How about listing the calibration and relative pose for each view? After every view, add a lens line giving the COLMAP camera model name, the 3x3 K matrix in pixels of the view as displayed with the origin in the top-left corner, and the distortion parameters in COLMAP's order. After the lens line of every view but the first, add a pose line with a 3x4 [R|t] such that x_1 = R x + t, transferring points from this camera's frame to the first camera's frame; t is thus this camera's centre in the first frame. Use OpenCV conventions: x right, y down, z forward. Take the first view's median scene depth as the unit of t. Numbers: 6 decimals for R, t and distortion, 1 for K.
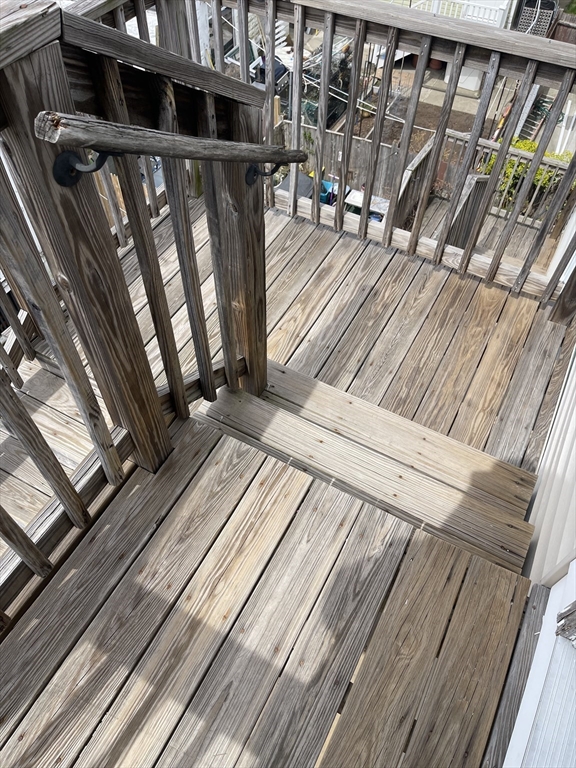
lens RADIAL K [[585.9, 0, 288.0], [0, 585.9, 384.0], [0, 0, 1]] dist [0.088539, -0.078122]
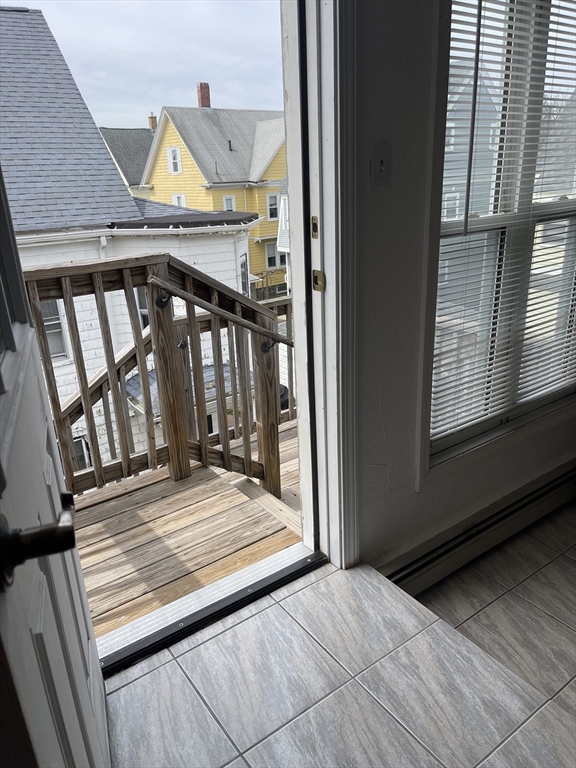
lens RADIAL K [[585.9, 0, 288.0], [0, 585.9, 384.0], [0, 0, 1]] dist [0.088539, -0.078122]
pose [[0.897437, 0.100896, -0.429450, 1.007446], [-0.316223, 0.825904, -0.466782, 0.772230], [0.307588, 0.554709, 0.773102, -0.570876]]
